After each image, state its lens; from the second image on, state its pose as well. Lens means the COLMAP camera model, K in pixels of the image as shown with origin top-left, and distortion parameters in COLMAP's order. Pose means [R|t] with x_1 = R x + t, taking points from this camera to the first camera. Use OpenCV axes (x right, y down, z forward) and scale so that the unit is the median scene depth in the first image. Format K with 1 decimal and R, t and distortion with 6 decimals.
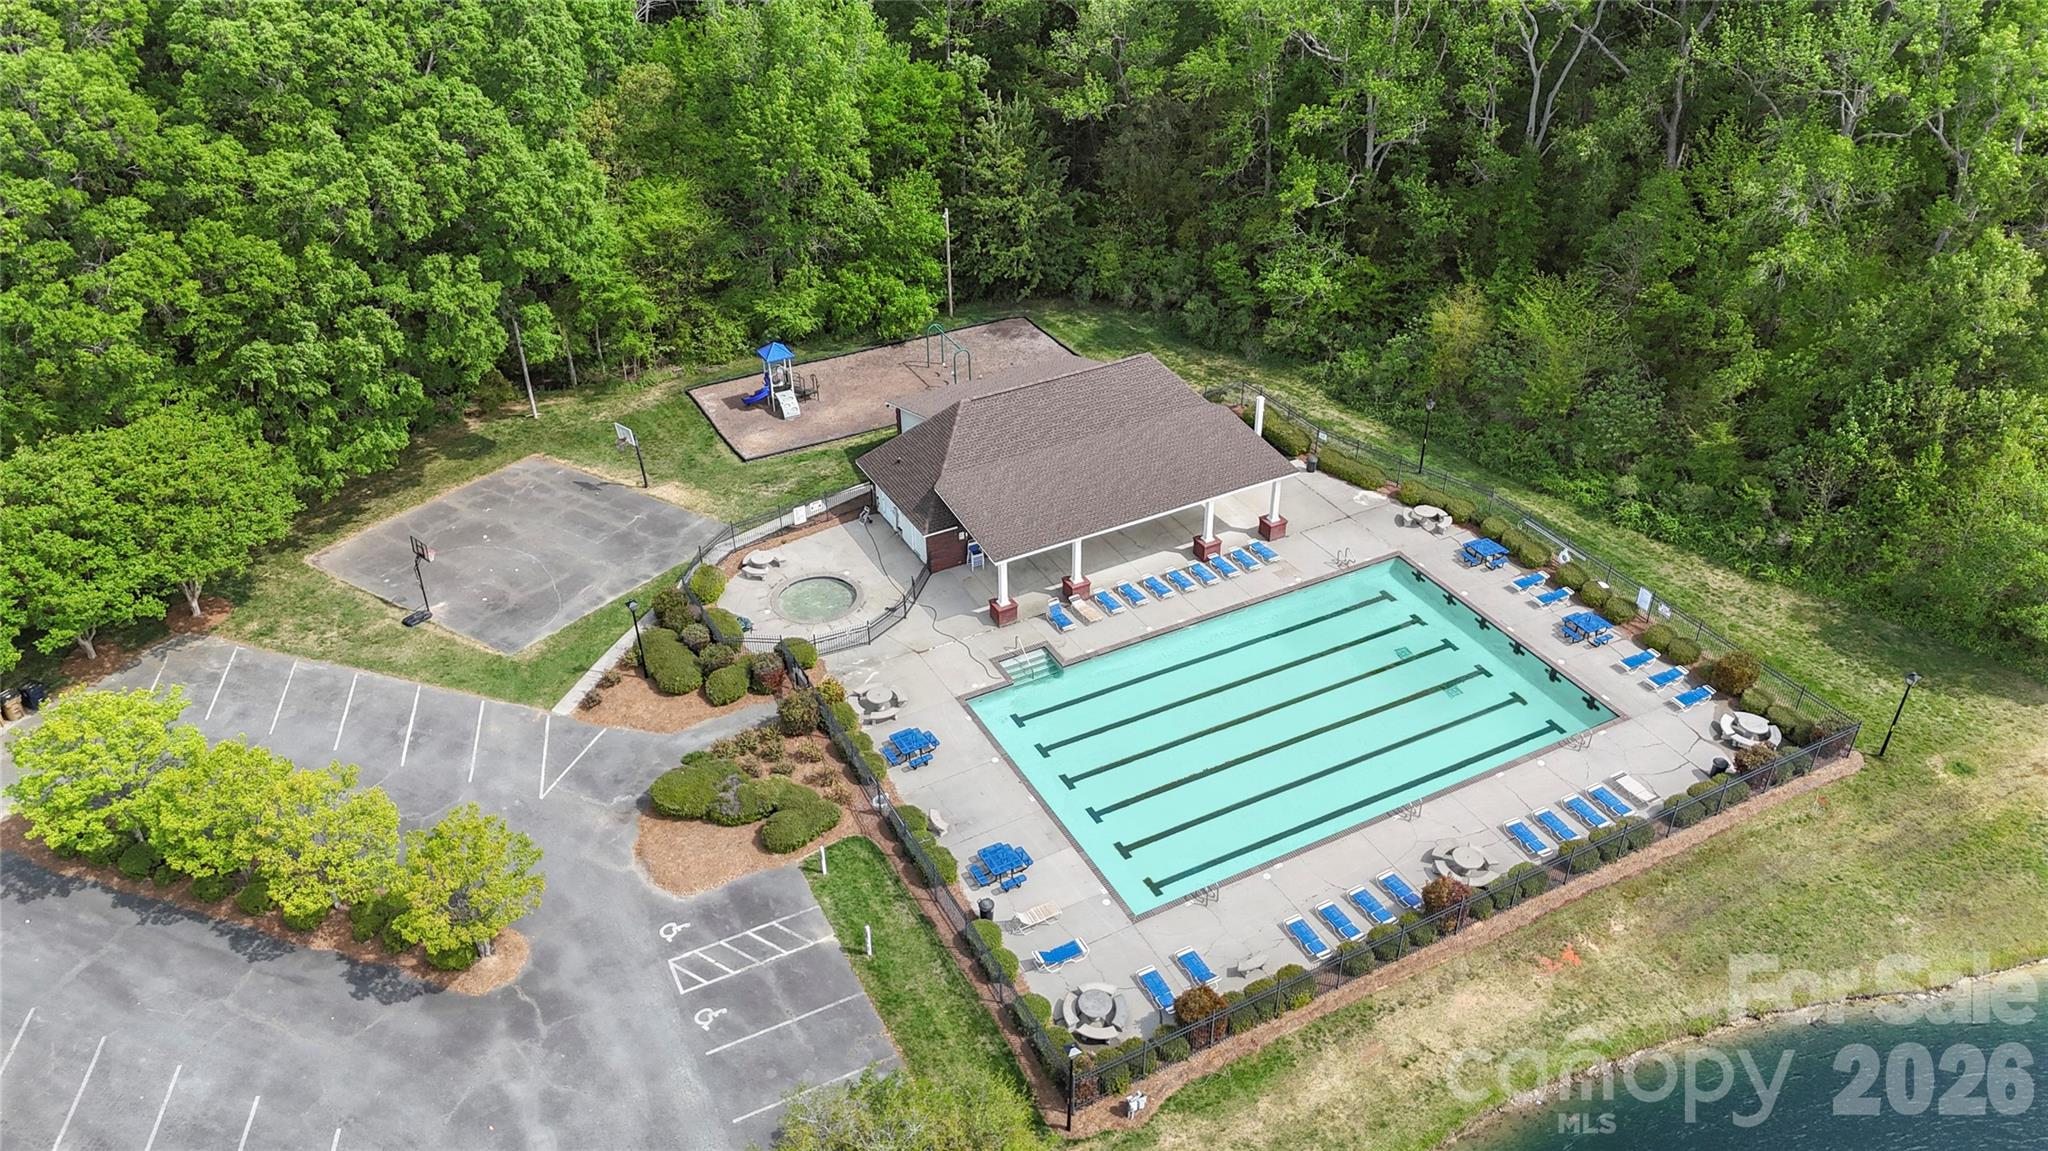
lens RADIAL K [[1482.3, 0, 1024.0], [0, 1482.3, 575.5], [0, 0, 1]] dist [0.050977, -0.002437]
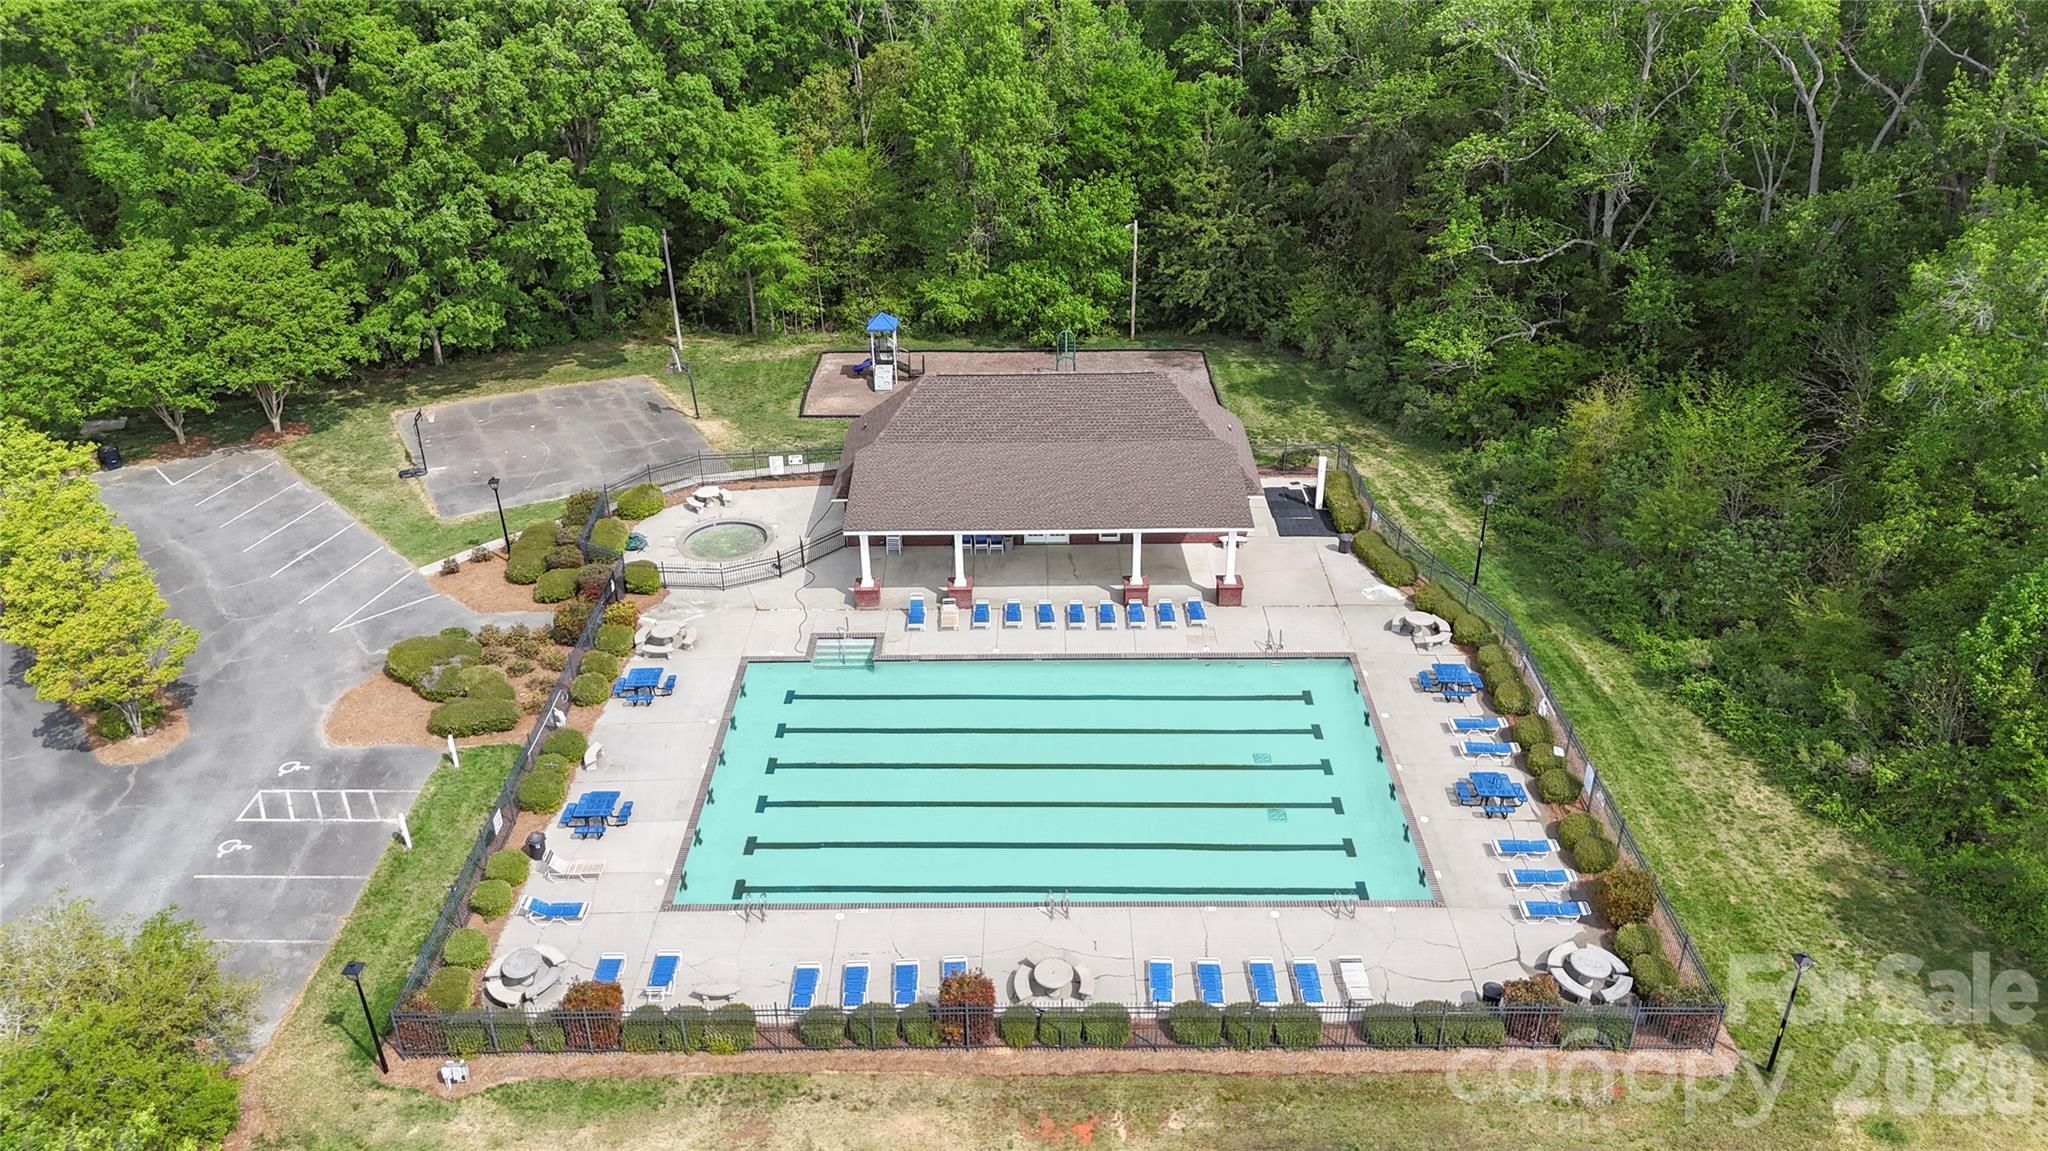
lens RADIAL K [[1482.3, 0, 1024.0], [0, 1482.3, 575.5], [0, 0, 1]] dist [0.050977, -0.002437]
pose [[0.882089, 0.230599, -0.410783, 0.430632], [-0.260273, 0.965386, -0.016960, 0.003441], [0.392653, 0.121876, 0.911575, 0.198077]]
